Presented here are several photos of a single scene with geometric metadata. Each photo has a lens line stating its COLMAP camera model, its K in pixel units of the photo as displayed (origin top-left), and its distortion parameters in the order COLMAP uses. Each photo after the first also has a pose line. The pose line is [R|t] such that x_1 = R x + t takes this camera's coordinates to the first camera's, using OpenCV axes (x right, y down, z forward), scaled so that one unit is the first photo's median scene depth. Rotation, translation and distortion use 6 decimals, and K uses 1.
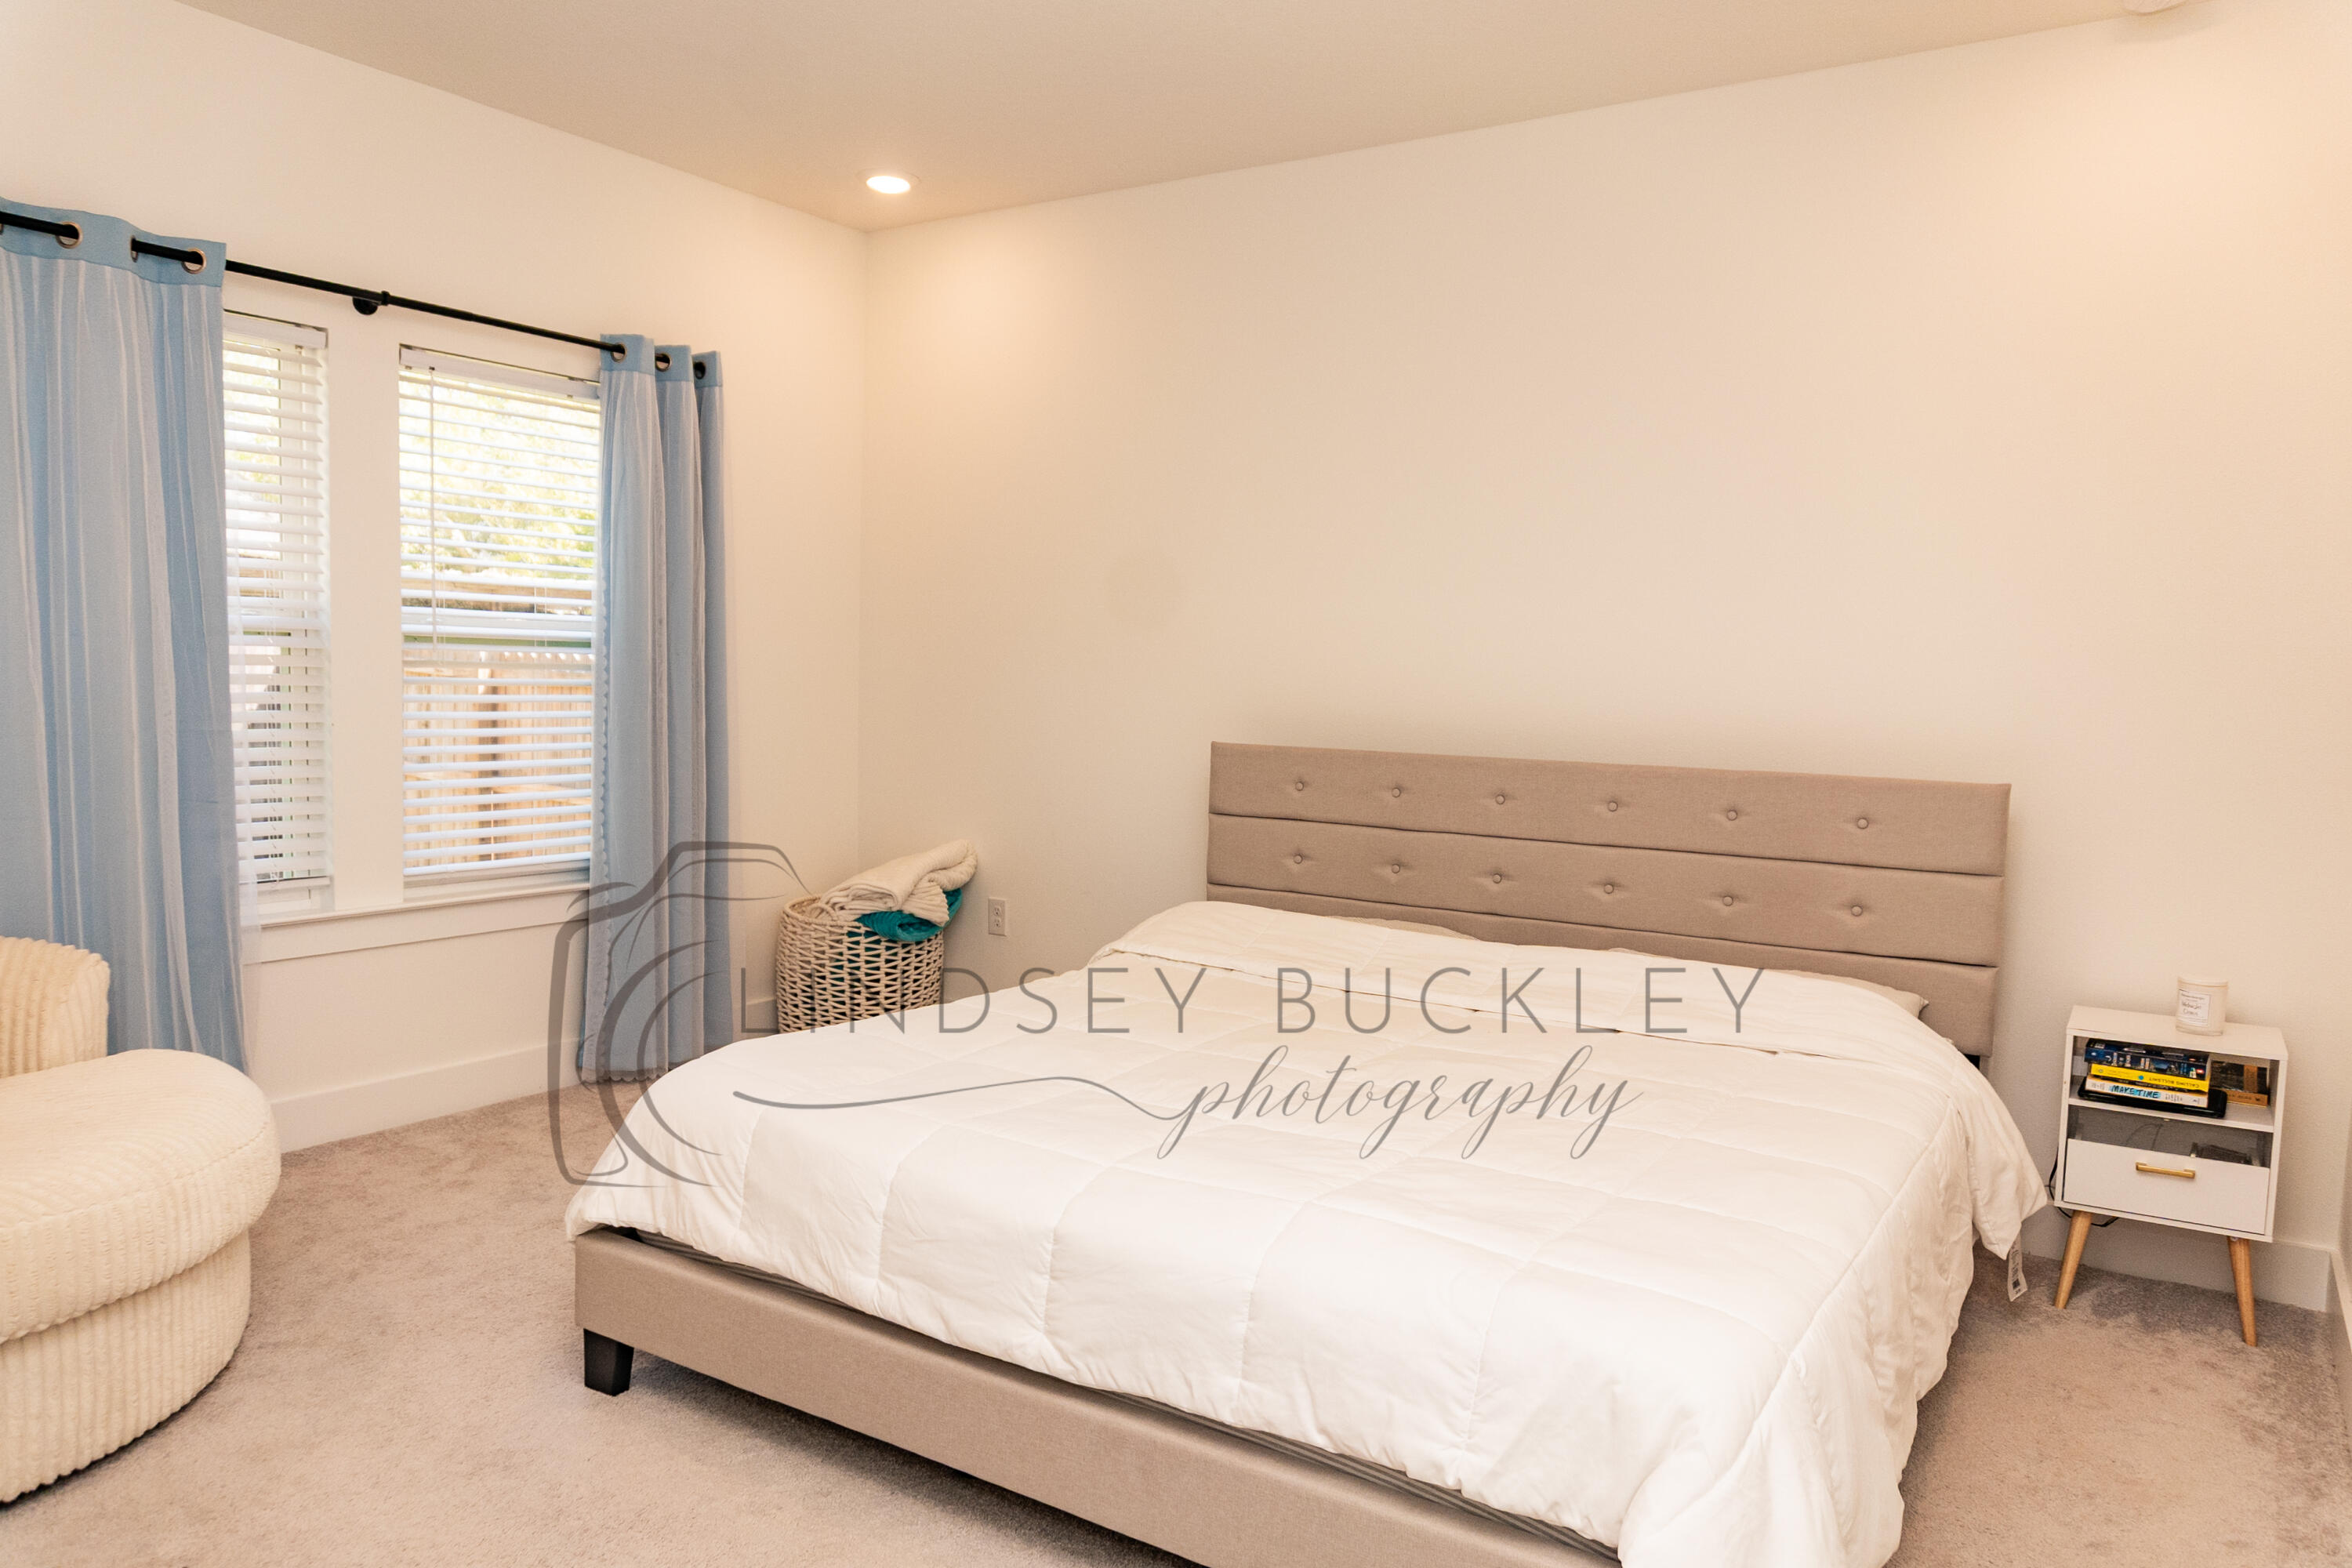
lens RADIAL K [[1612.6, 0, 1163.0], [0, 1612.6, 786.6], [0, 0, 1]] dist [-0.027009, -0.004696]
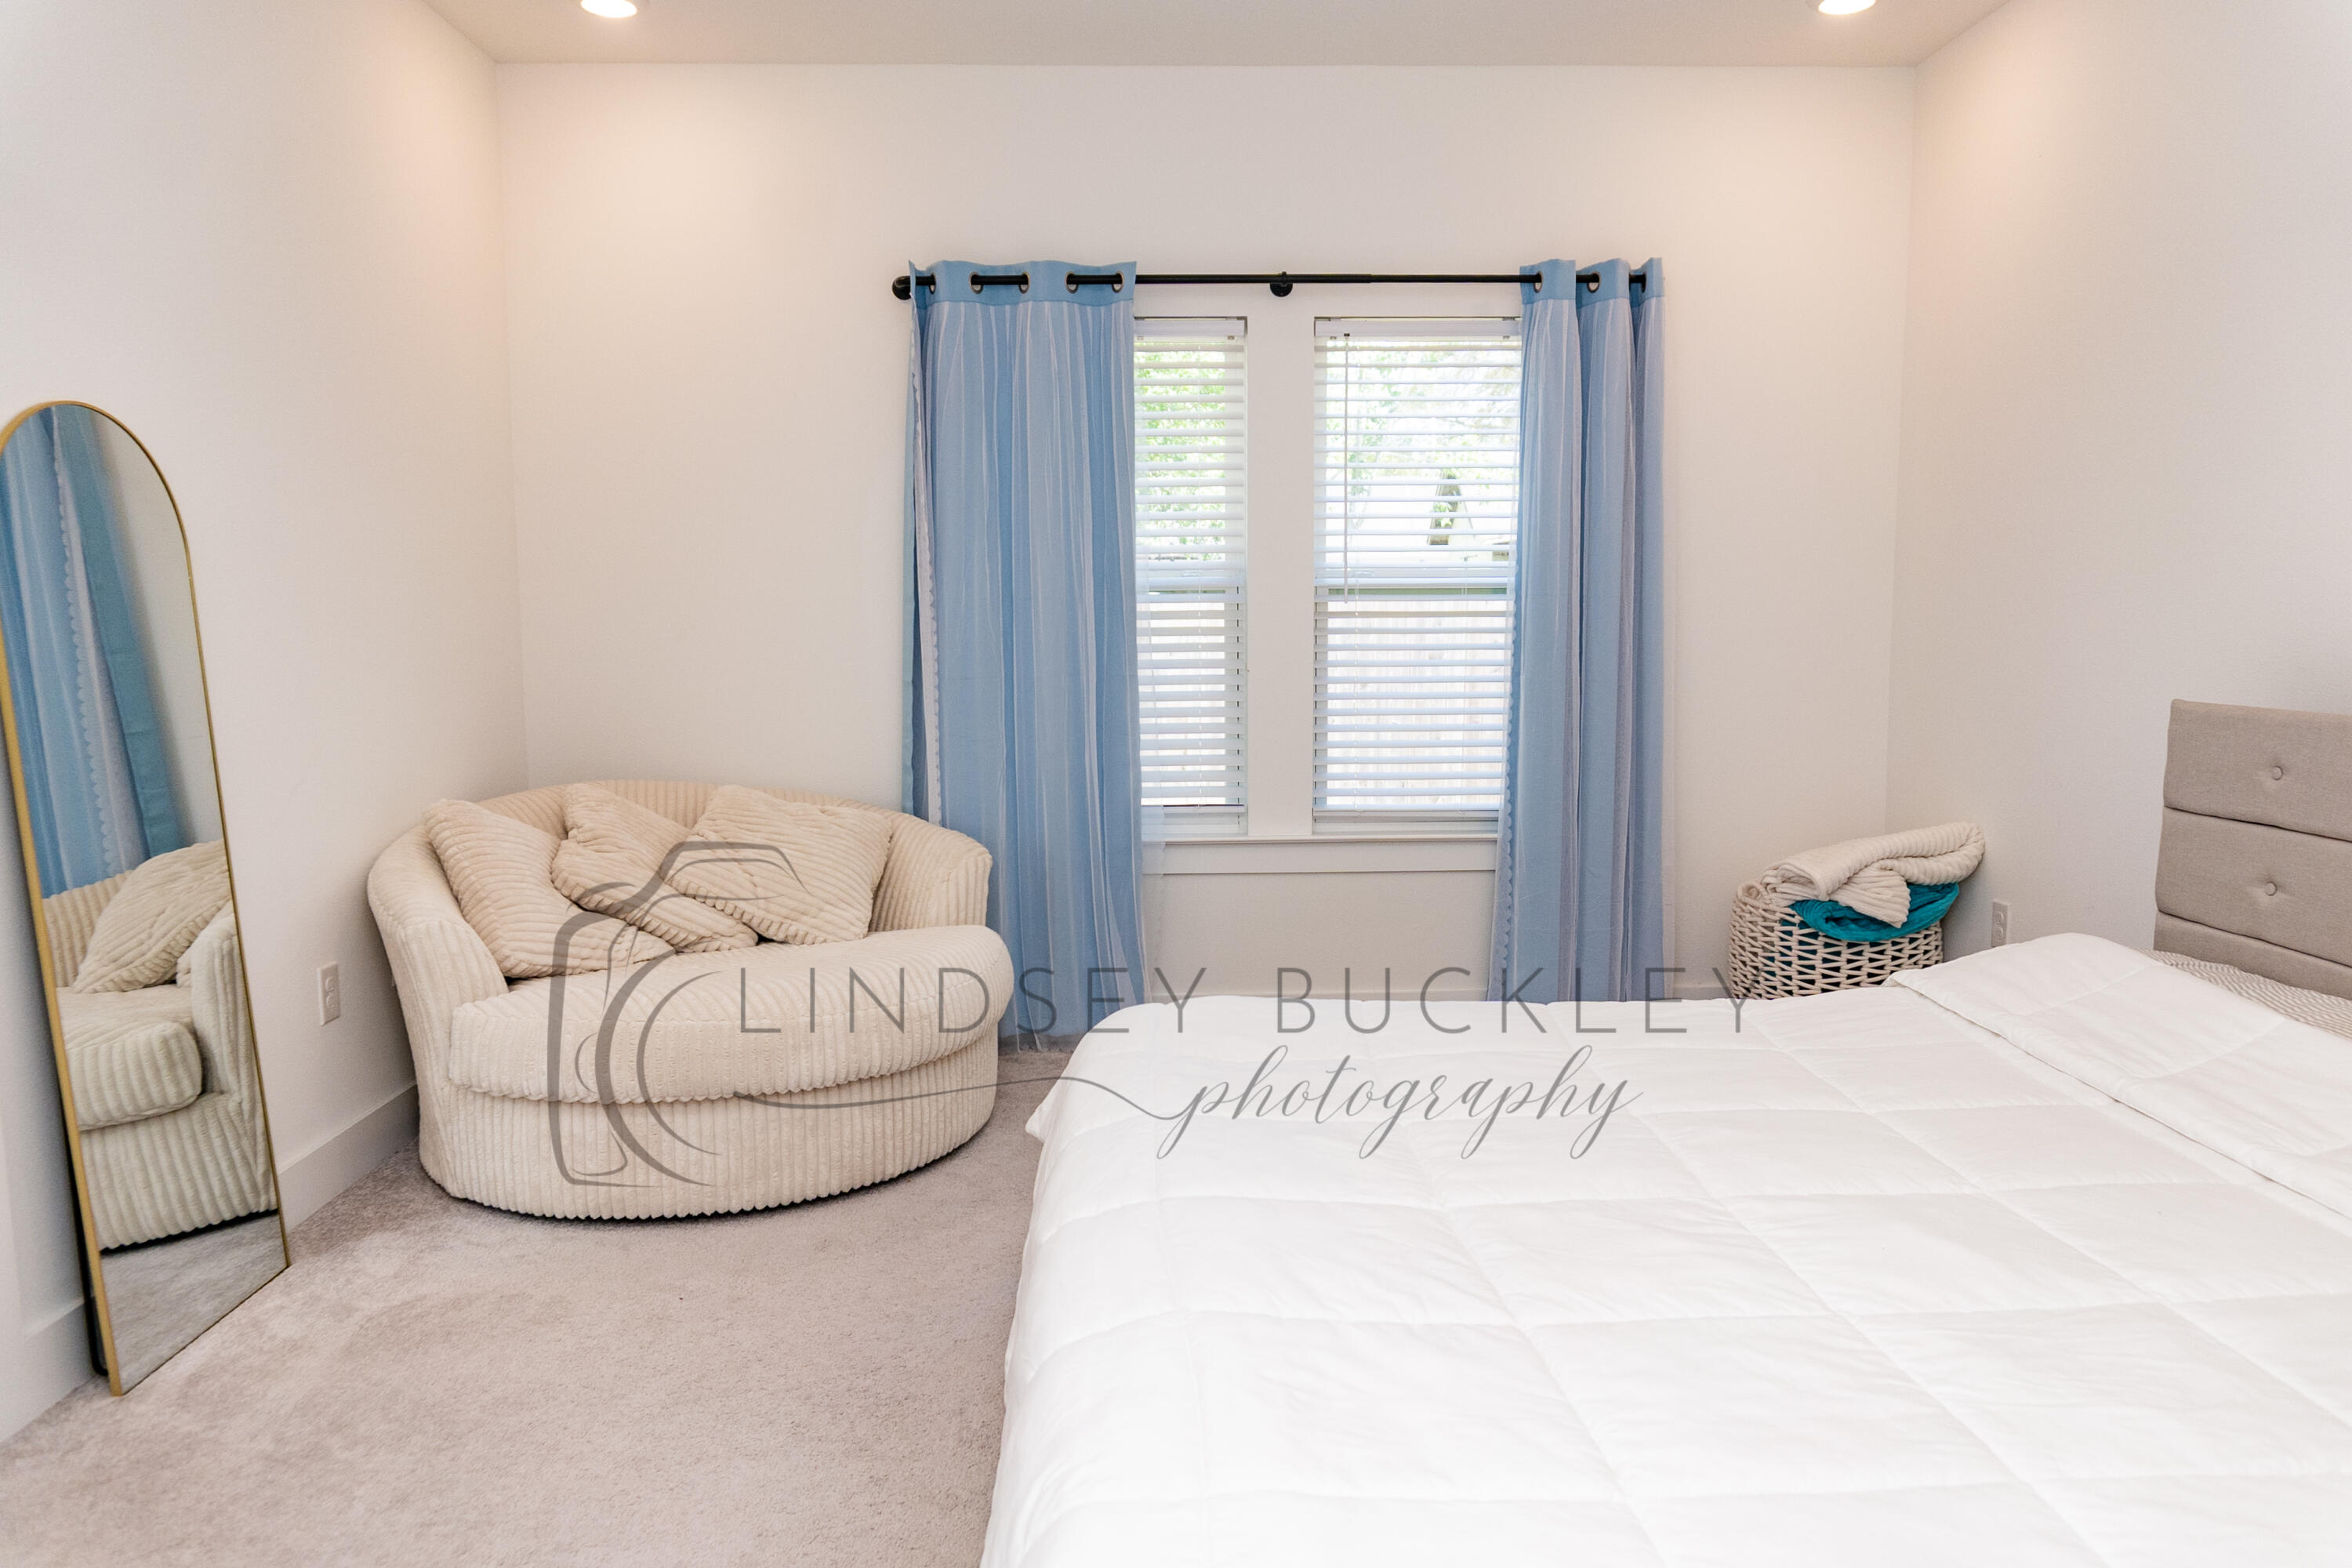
lens RADIAL K [[1612.6, 0, 1163.0], [0, 1612.6, 786.6], [0, 0, 1]] dist [-0.027009, -0.004696]
pose [[0.557626, 0.059428, -0.827962, 0.344443], [-0.036090, 0.998227, 0.047343, -0.008073], [0.829307, 0.003482, 0.558782, 0.281433]]
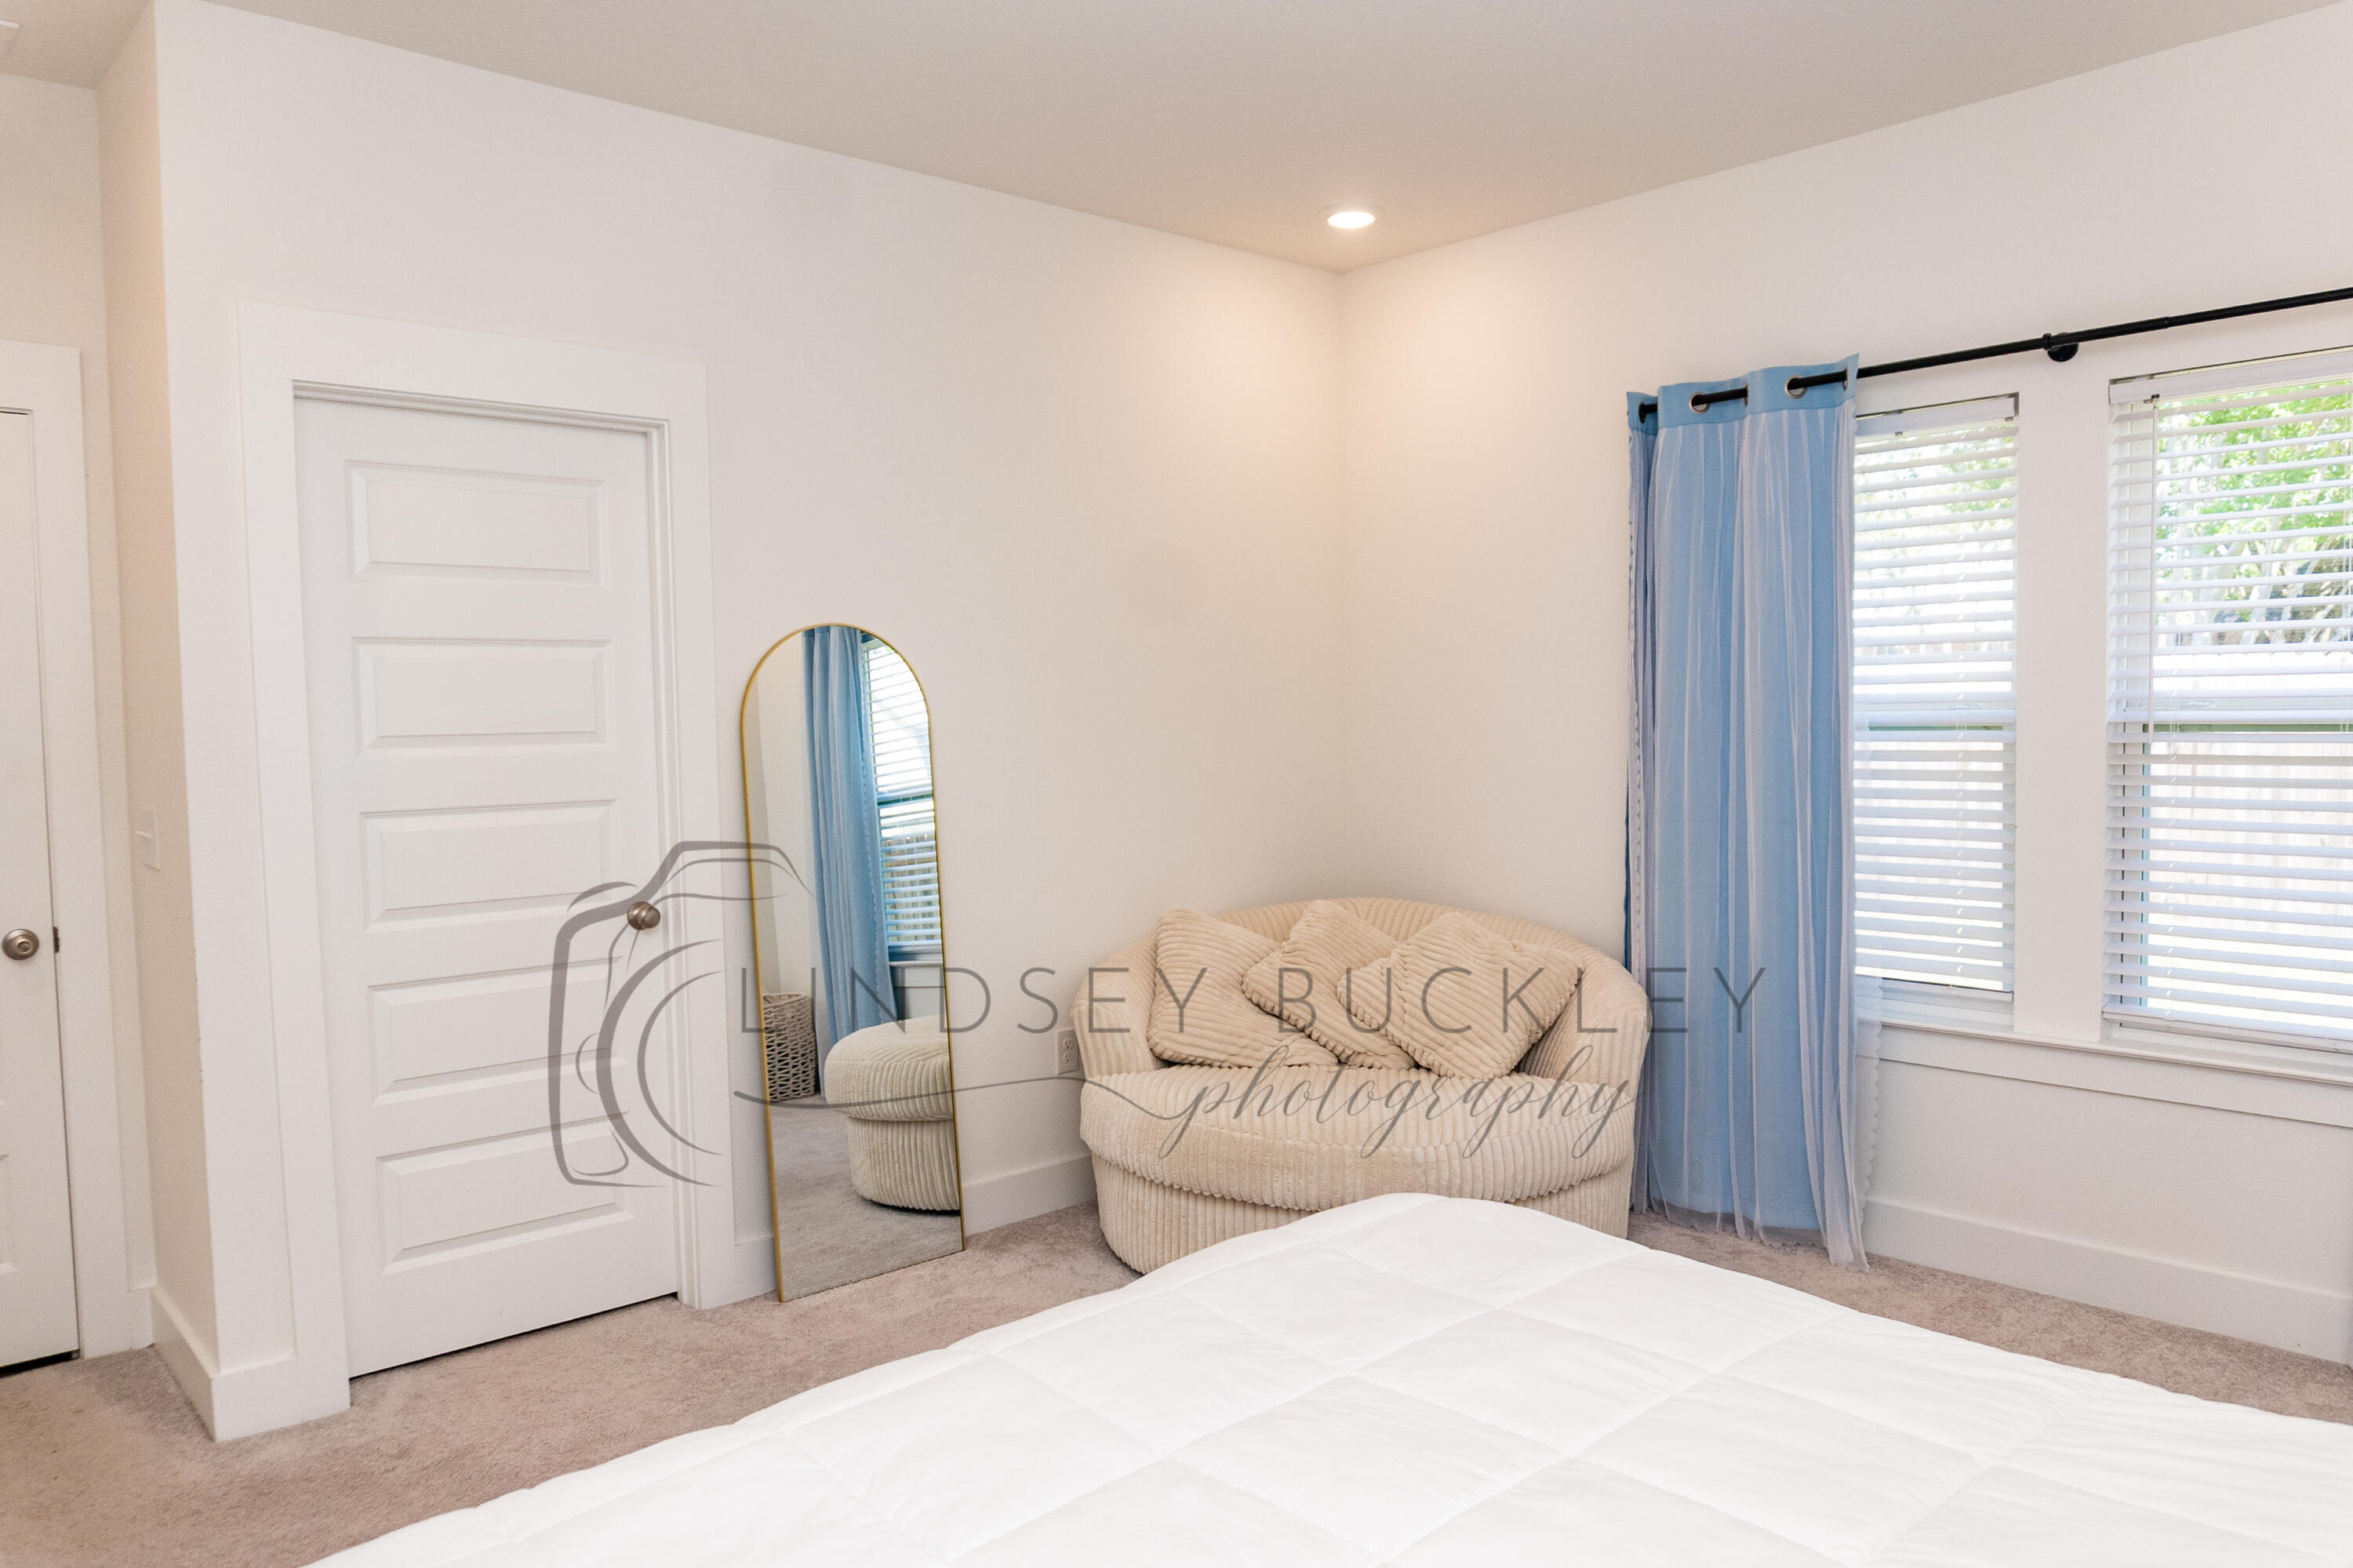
lens RADIAL K [[1613.4, 0, 1163.5], [0, 1613.4, 786.6], [0, 0, 1]] dist [-0.027009, -0.004696]
pose [[-0.269279, 0.024171, -0.962759, 0.425637], [-0.055588, 0.997628, 0.040594, -0.063516], [0.961457, 0.064448, -0.267297, 0.689245]]
